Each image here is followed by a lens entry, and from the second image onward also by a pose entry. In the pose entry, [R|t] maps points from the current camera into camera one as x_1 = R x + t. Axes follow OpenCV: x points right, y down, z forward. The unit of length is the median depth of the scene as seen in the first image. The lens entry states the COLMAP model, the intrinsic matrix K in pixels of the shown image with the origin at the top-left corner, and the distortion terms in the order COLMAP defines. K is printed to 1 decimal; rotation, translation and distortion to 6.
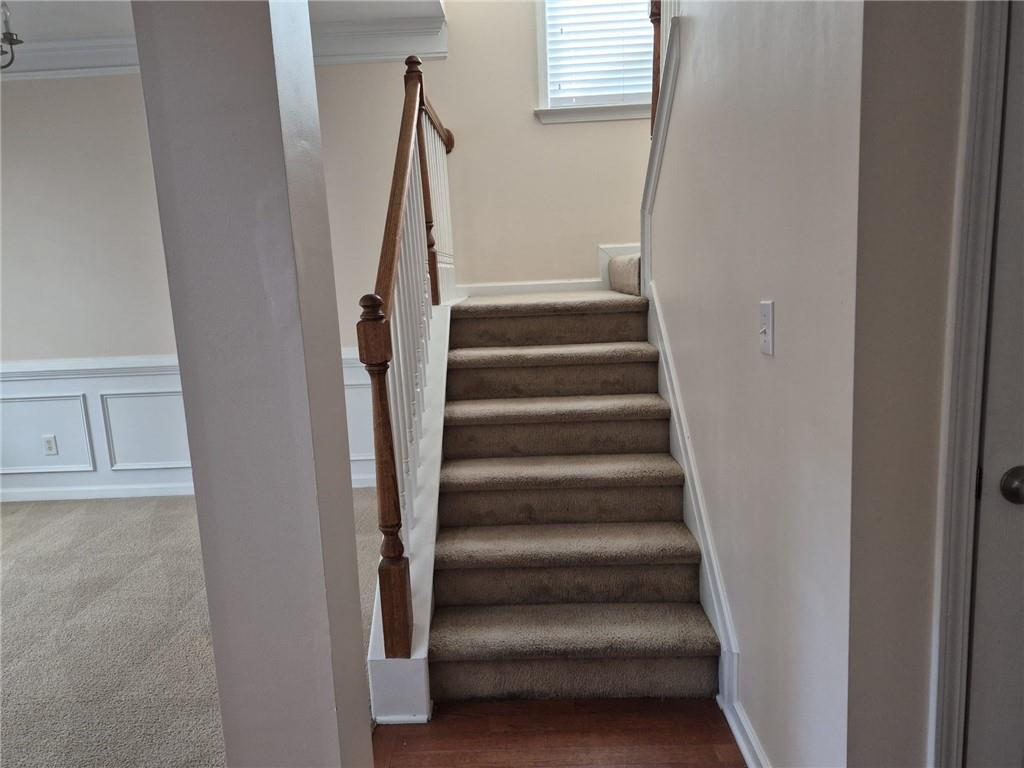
lens RADIAL K [[683.6, 0, 517.2], [0, 683.6, 384.6], [0, 0, 1]] dist [0.091577, -0.005391]
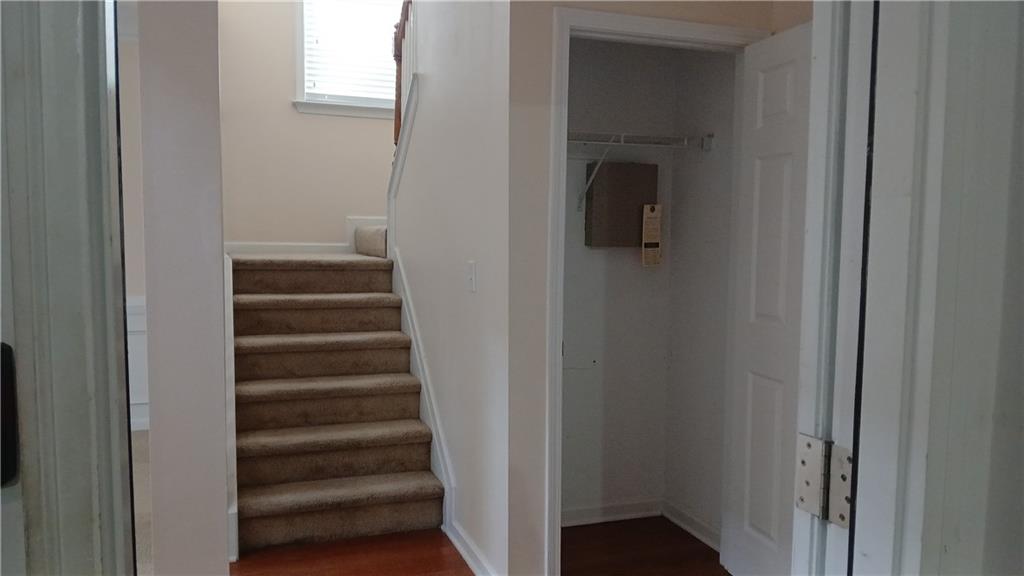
lens RADIAL K [[792.3, 0, 512.9], [0, 792.3, 288.8], [0, 0, 1]] dist [0.007310, -0.000416]
pose [[0.929579, 0.032396, 0.367196, -0.167566], [0.005294, 0.994855, -0.101174, 0.092832], [-0.368584, 0.095993, 0.924625, -0.532810]]
